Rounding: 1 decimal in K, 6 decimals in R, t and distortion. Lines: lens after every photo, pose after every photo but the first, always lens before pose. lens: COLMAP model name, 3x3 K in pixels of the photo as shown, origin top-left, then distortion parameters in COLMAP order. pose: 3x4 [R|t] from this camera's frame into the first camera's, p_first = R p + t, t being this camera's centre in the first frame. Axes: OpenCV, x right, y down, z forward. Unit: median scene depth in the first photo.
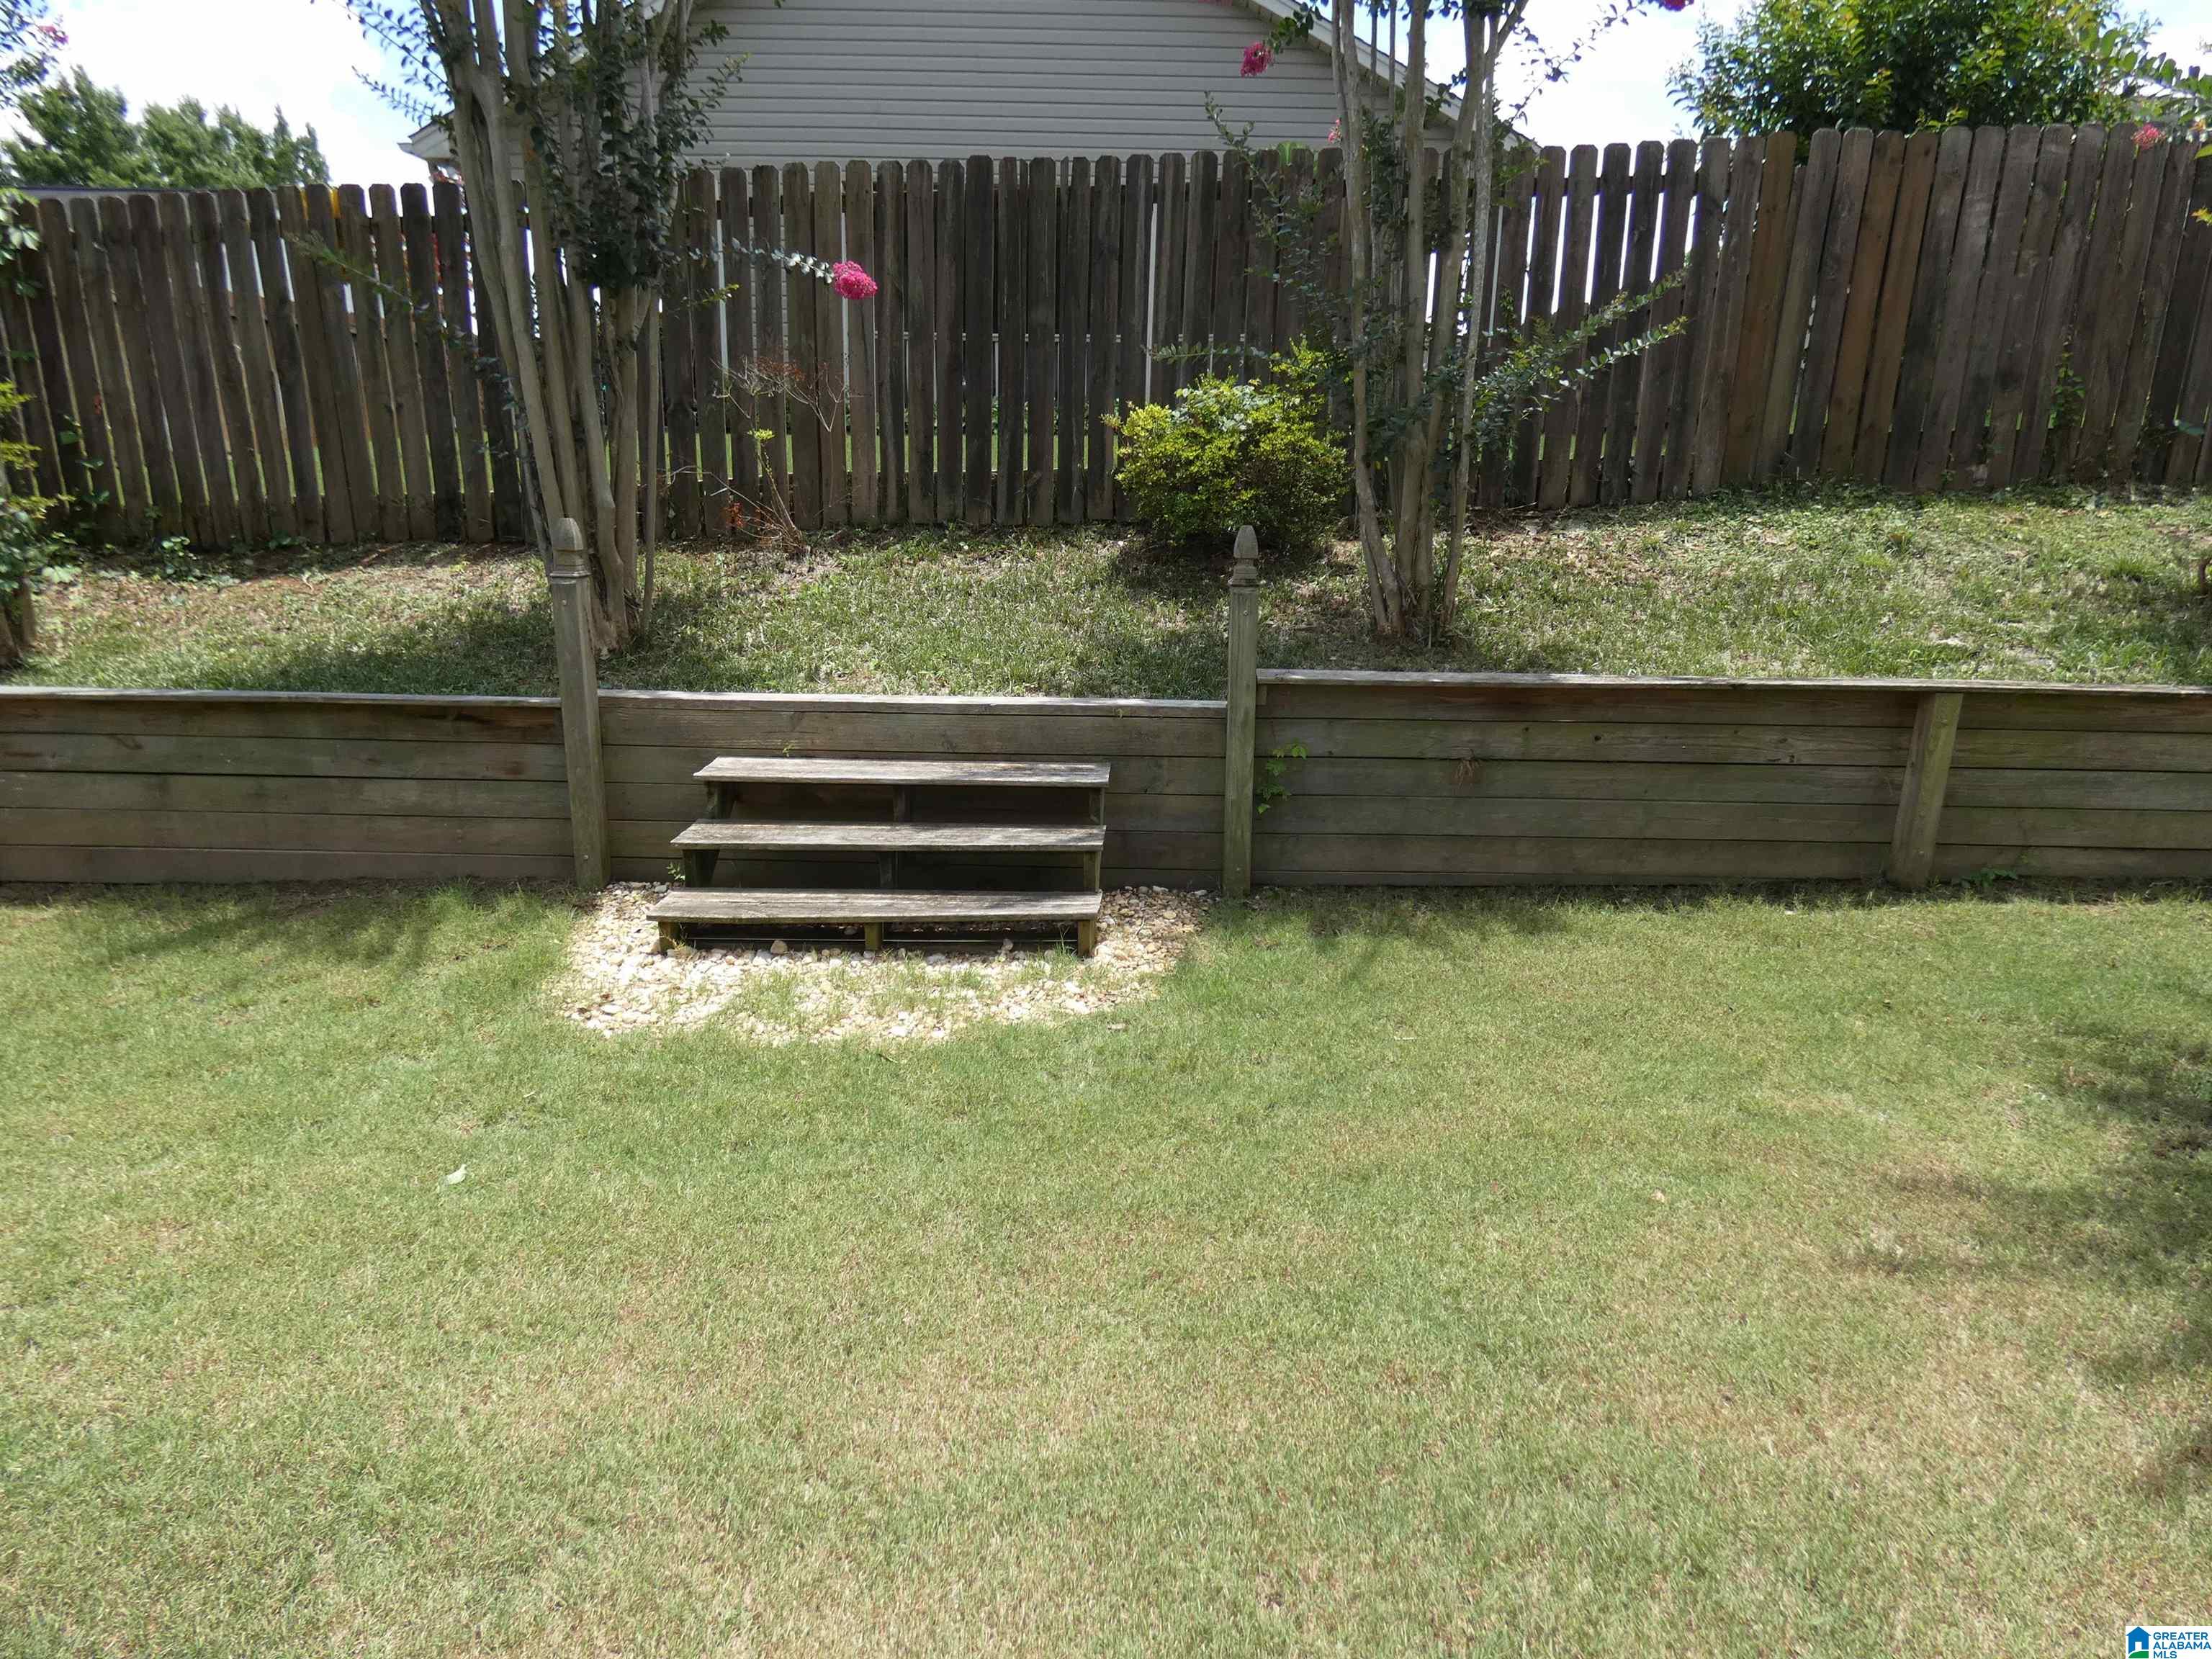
lens RADIAL K [[1283.4, 0, 1106.0], [0, 1283.4, 829.5], [0, 0, 1]] dist [-0.010004, -0.001596]
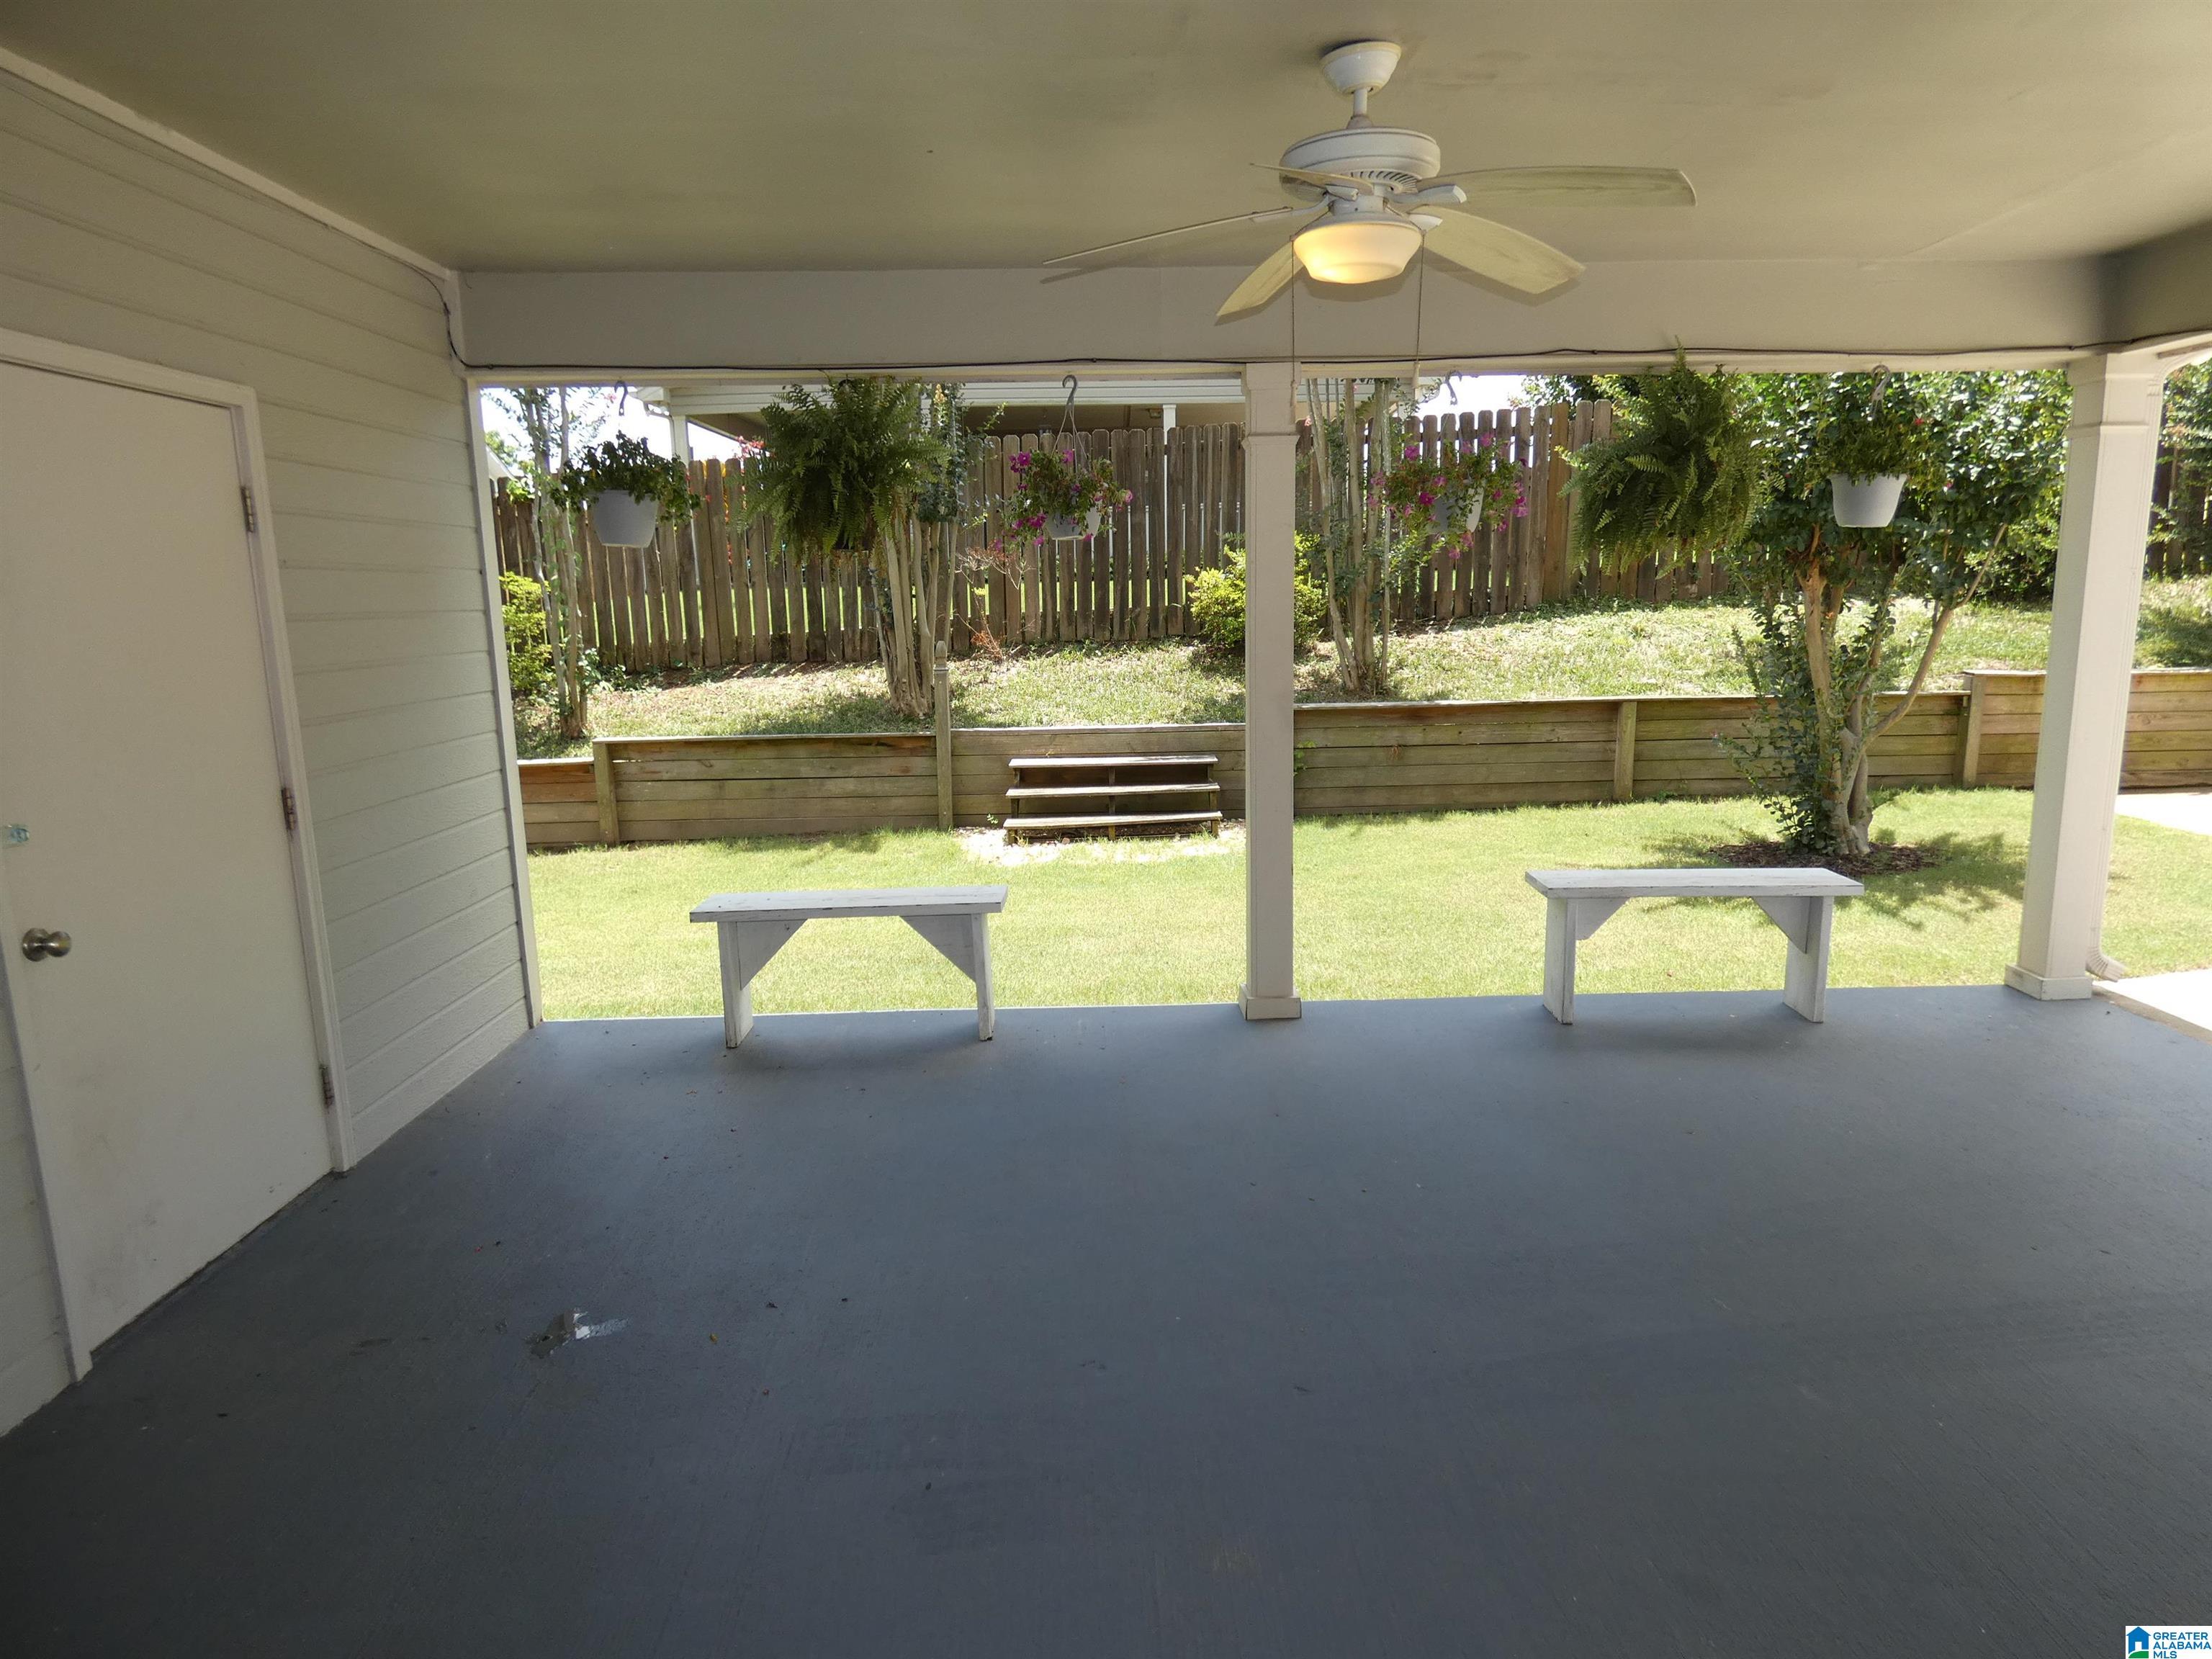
lens RADIAL K [[1335.9, 0, 1106.0], [0, 1335.9, 829.5], [0, 0, 1]] dist [-0.024332, -0.001272]
pose [[0.998862, -0.039603, 0.026565, -0.174368], [0.042037, 0.994258, -0.098404, 0.201607], [-0.022515, 0.099409, 0.994792, -0.798290]]
